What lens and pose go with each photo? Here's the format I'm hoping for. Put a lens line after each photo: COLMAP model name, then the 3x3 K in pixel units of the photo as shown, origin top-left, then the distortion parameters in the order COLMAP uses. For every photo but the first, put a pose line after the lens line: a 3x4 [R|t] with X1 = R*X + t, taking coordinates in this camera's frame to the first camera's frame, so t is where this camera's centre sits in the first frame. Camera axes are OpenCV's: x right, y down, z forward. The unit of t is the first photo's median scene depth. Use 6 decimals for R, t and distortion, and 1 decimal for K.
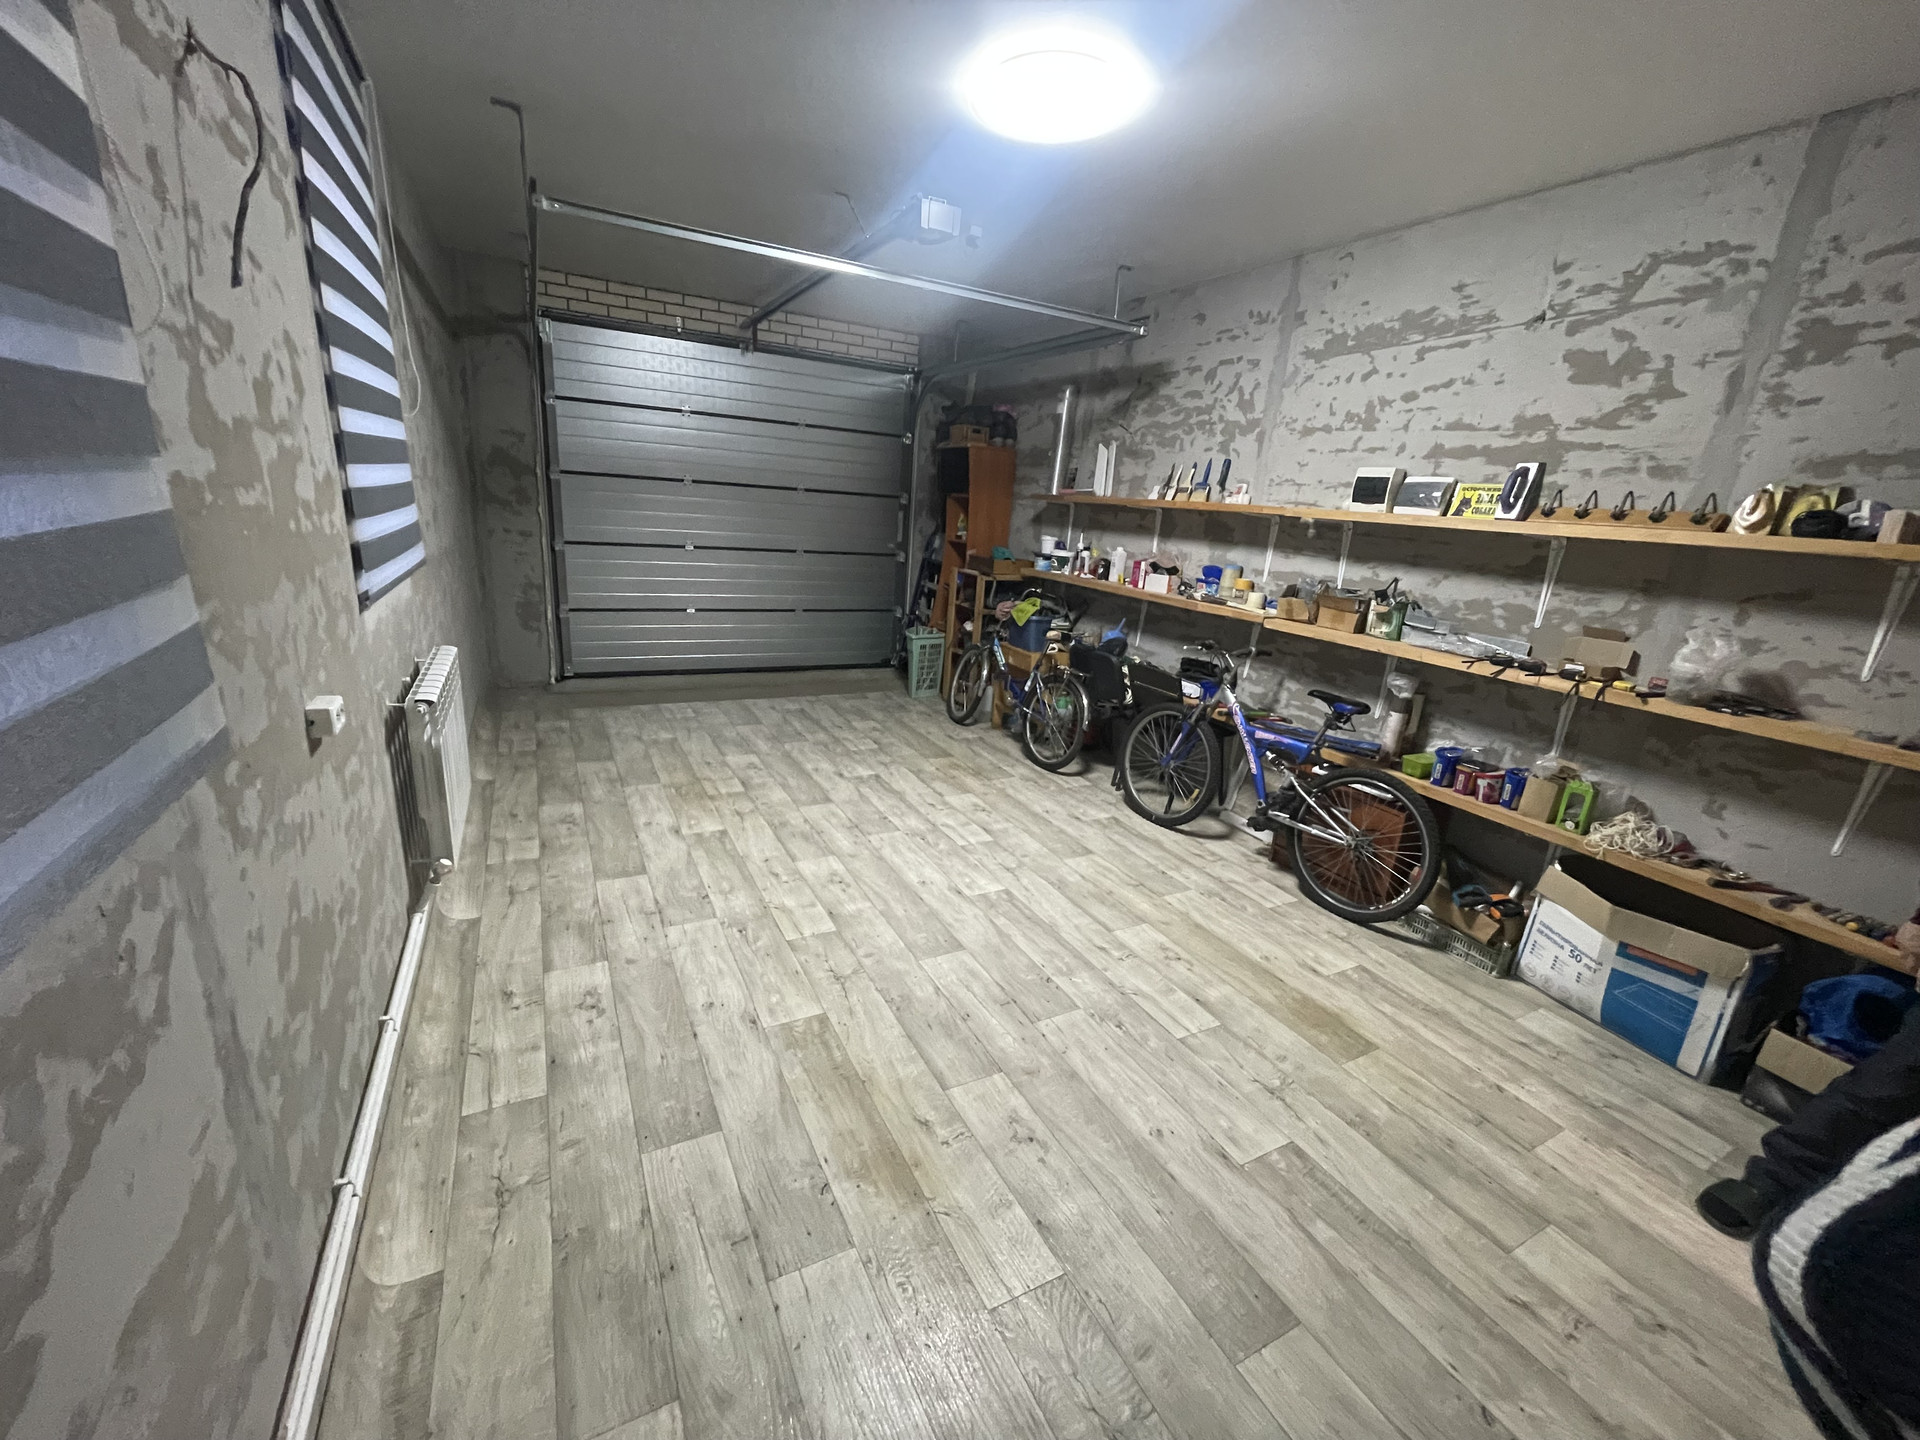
lens RADIAL K [[769.3, 0, 955.7], [0, 769.3, 714.7], [0, 0, 1]] dist [-0.003502, 0.000823]
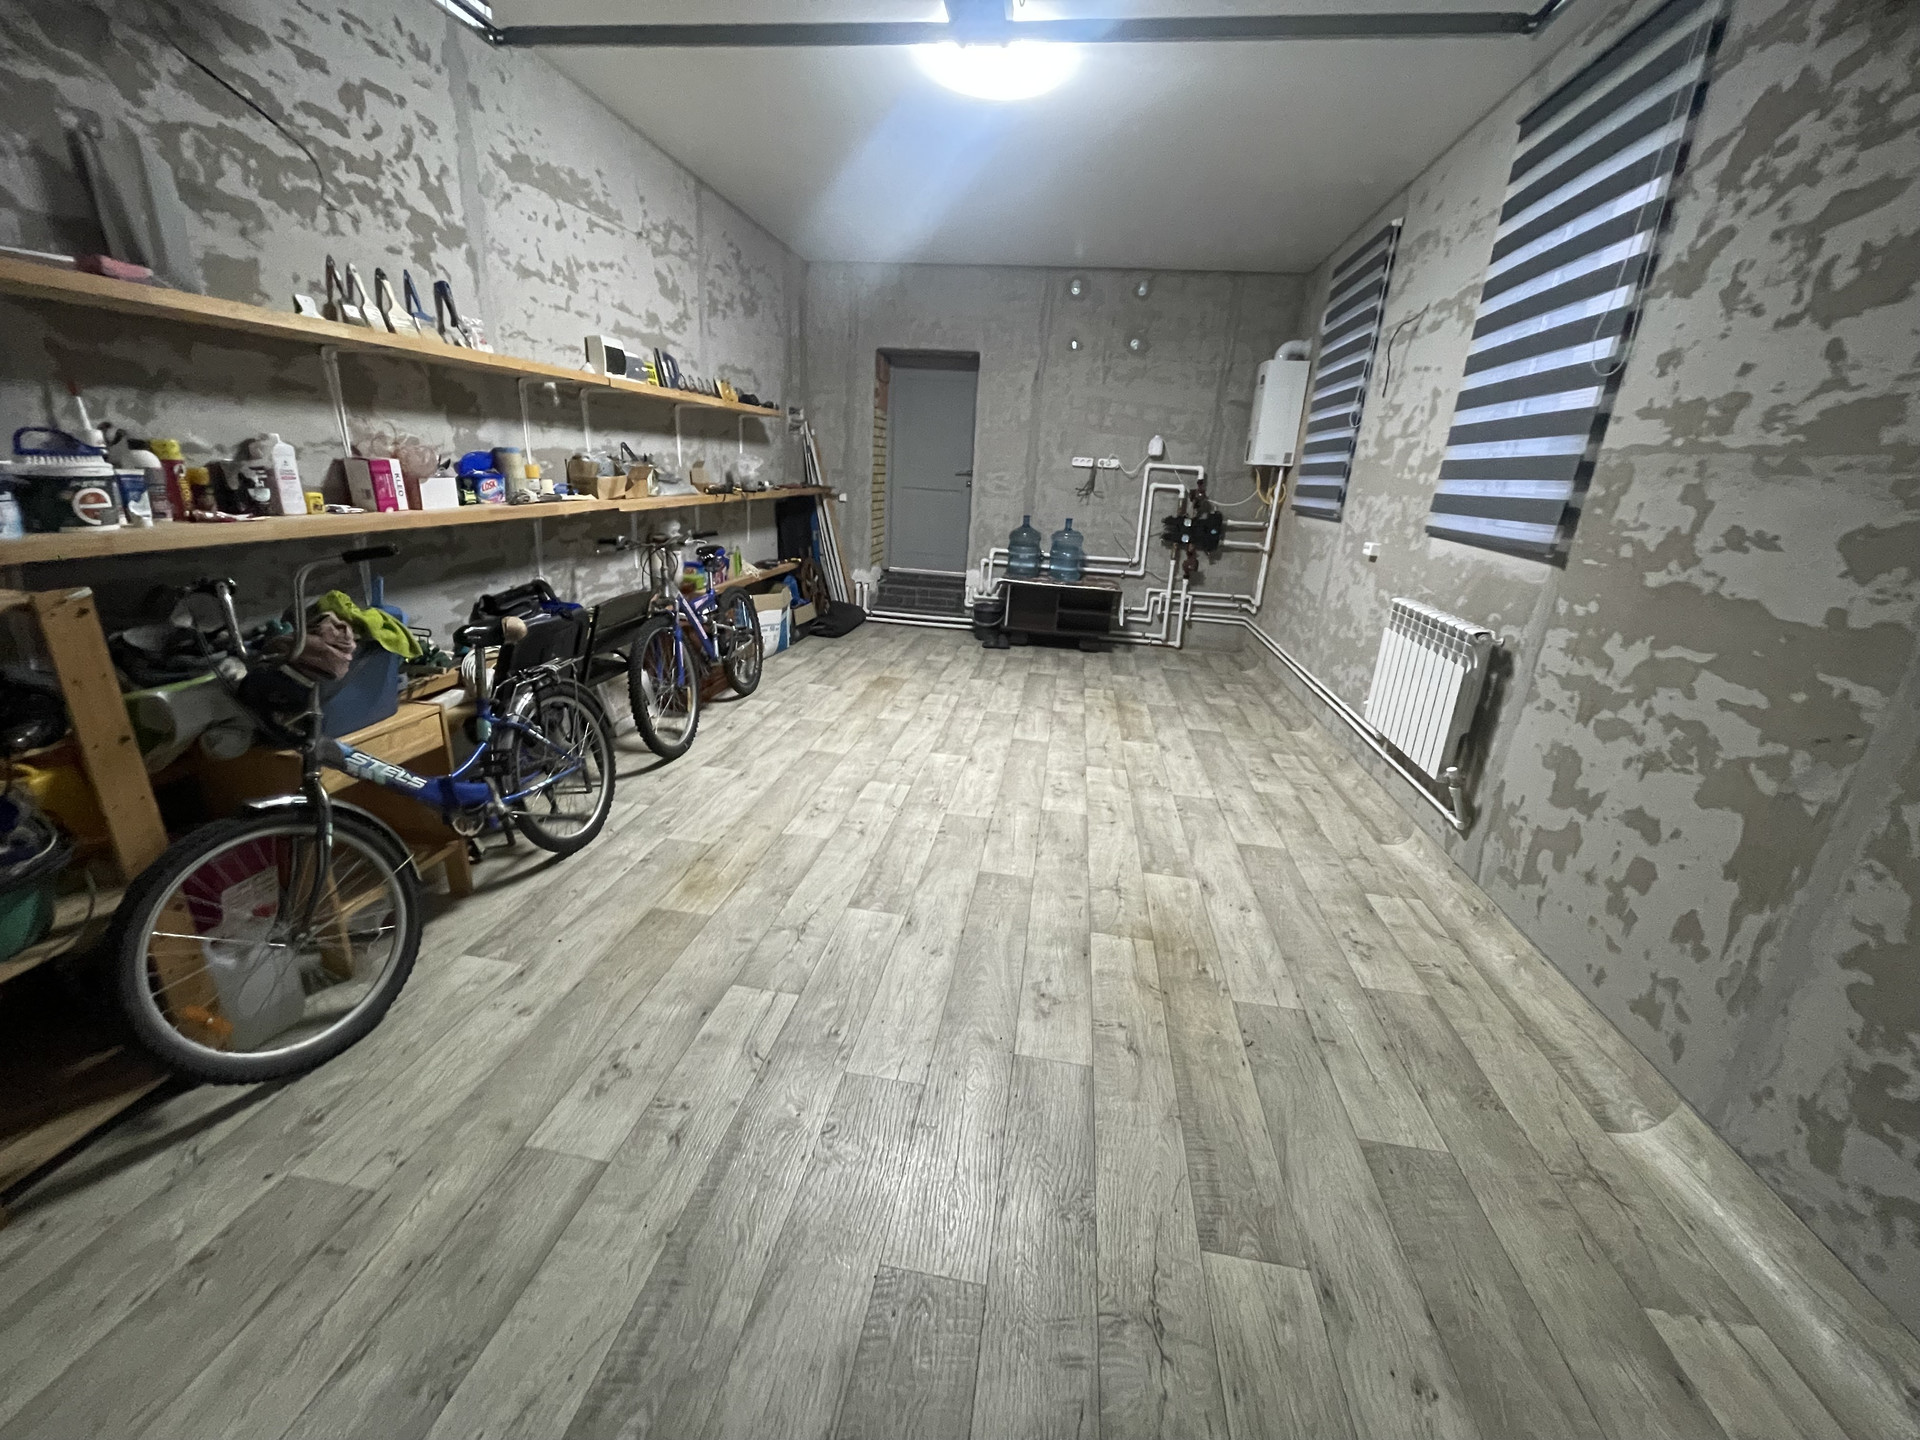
lens RADIAL K [[769.3, 0, 958.1], [0, 769.3, 720.8], [0, 0, 1]] dist [-0.003502, 0.000823]
pose [[-0.796576, -0.295347, 0.527481, -0.515206], [0.057155, 0.831835, 0.552073, -0.412733], [-0.601830, 0.469916, -0.645739, 1.543398]]
